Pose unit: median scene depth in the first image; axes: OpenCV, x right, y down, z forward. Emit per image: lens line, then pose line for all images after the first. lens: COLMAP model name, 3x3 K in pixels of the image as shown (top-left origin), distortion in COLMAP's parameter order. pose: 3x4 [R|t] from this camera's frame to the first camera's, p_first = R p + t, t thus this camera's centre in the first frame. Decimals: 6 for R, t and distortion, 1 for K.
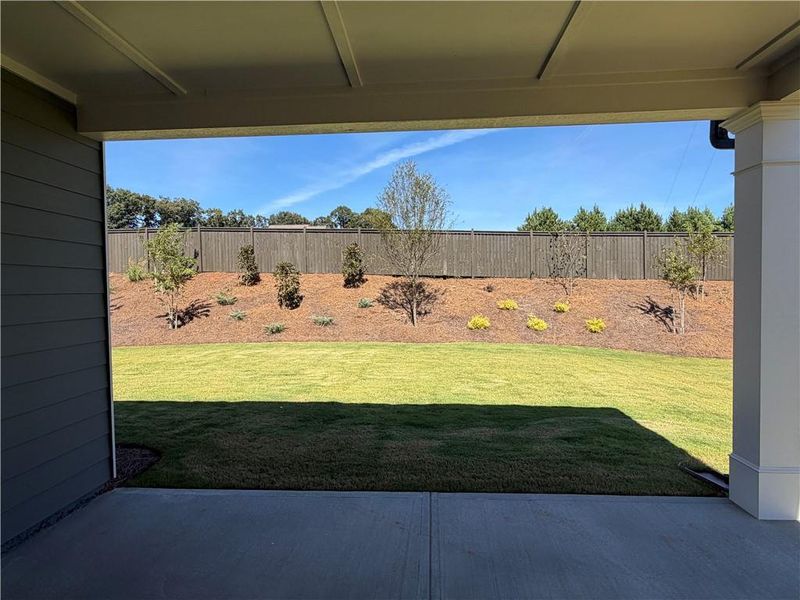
lens RADIAL K [[430.4, 0, 400.0], [0, 430.4, 300.0], [0, 0, 1]] dist [-0.000814, -0.000026]
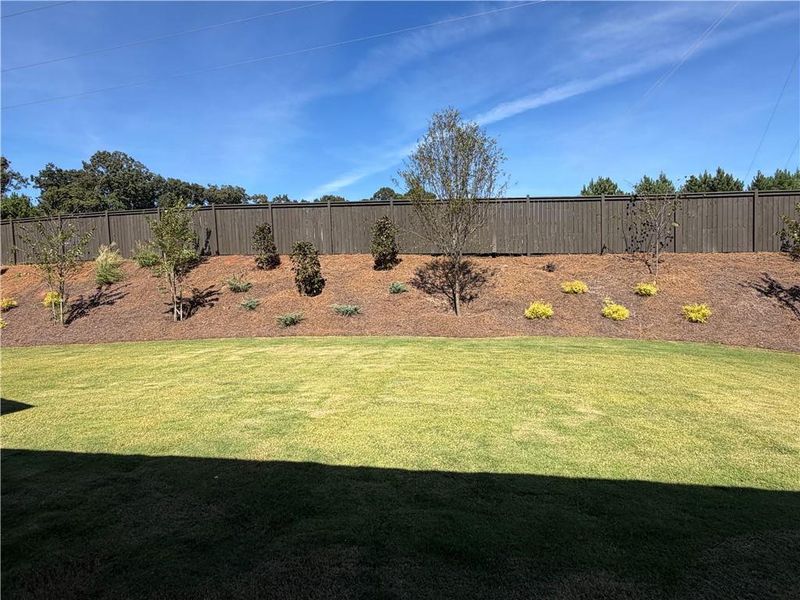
lens RADIAL K [[430.4, 0, 400.0], [0, 430.4, 300.0], [0, 0, 1]] dist [-0.000814, -0.000026]
pose [[0.994253, -0.011405, -0.106450, 0.011412], [0.015792, 0.999056, 0.040461, -0.002513], [0.105888, -0.041909, 0.993495, 0.161858]]
